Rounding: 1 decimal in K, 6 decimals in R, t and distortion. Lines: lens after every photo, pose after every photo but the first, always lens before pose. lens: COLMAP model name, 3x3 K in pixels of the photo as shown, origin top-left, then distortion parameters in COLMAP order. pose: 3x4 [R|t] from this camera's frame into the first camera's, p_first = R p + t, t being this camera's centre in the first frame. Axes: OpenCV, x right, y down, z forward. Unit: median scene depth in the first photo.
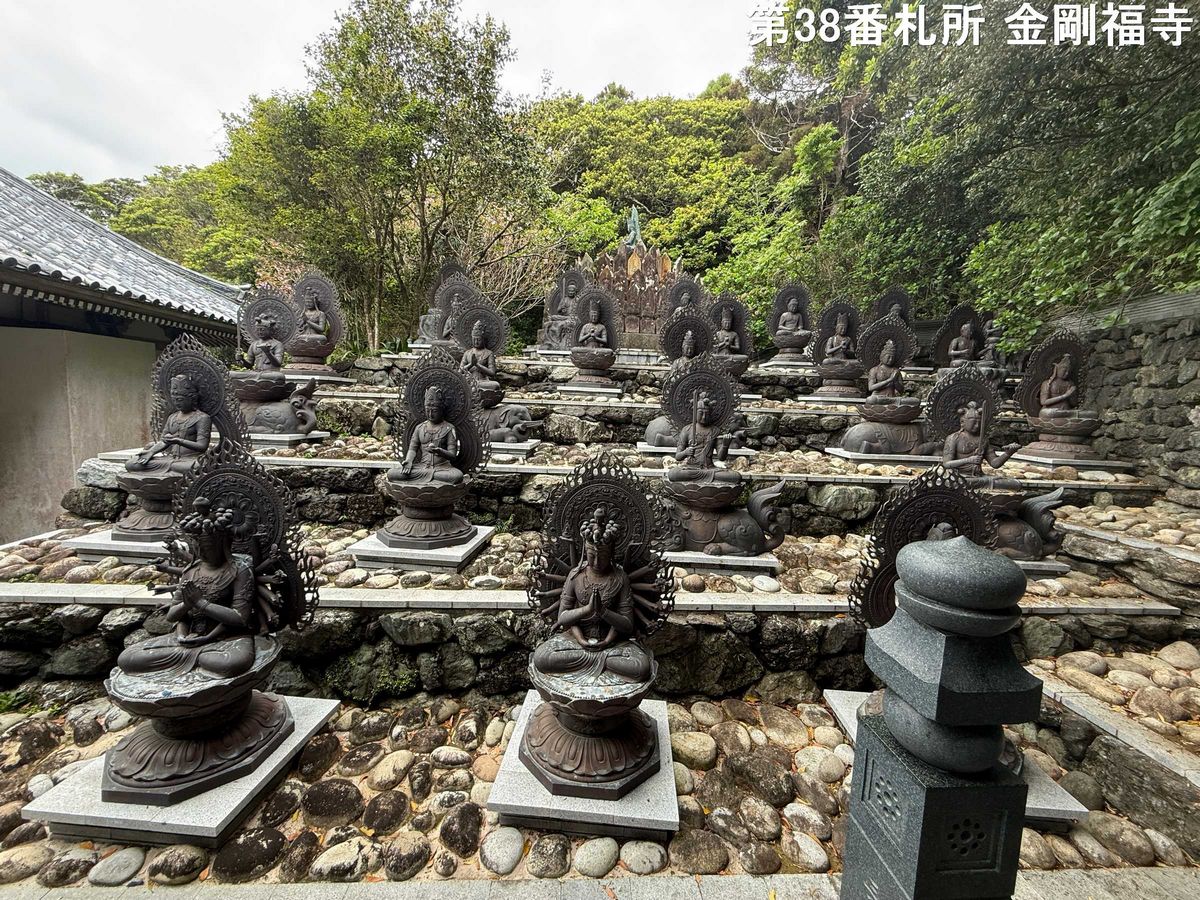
lens RADIAL K [[475.7, 0, 598.1], [0, 475.7, 451.7], [0, 0, 1]] dist [-0.000386, 0.000200]
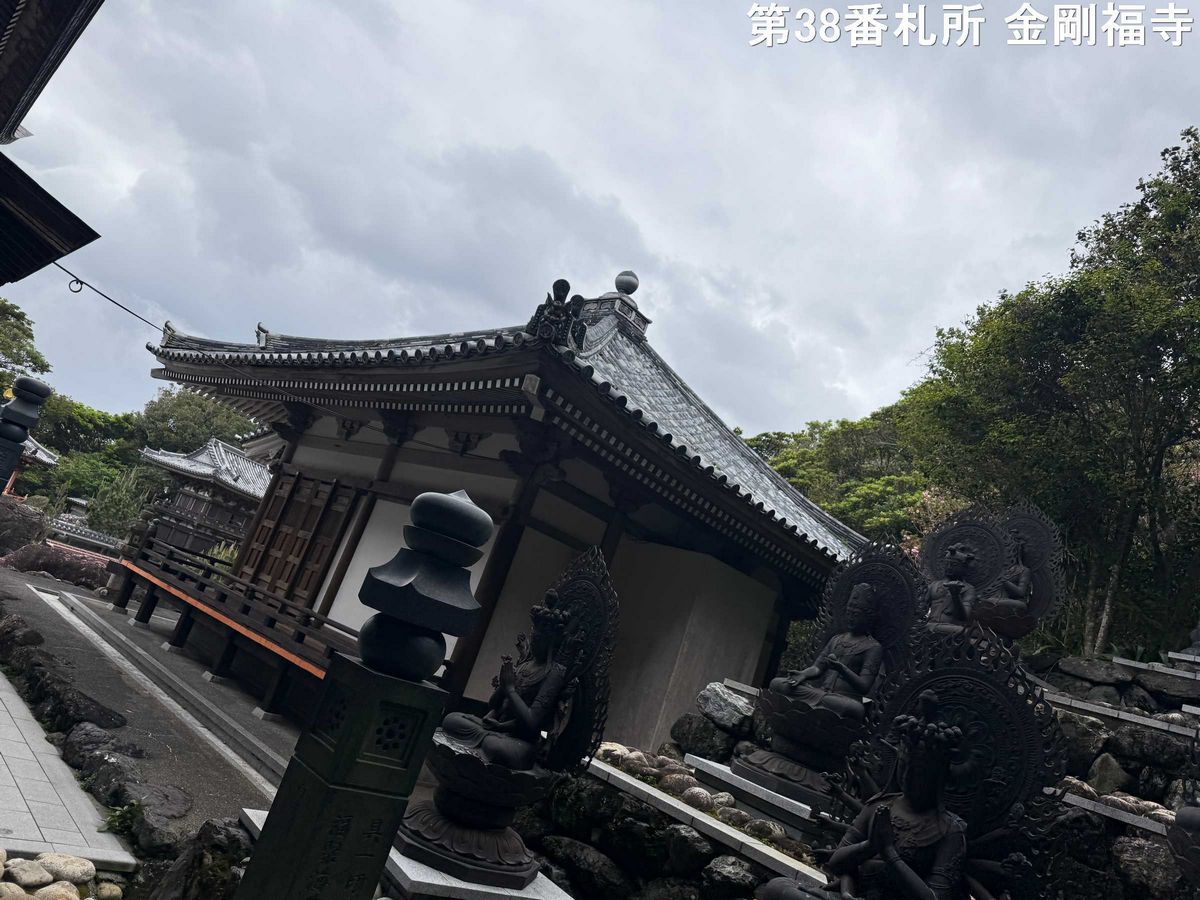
lens RADIAL K [[845.2, 0, 600.0], [0, 845.2, 450.0], [0, 0, 1]] dist [0.035720, -0.034769]
pose [[0.625300, -0.007507, -0.780348, -0.077637], [-0.377036, 0.872596, -0.310517, 0.137746], [0.683259, 0.488386, 0.542804, -0.049535]]
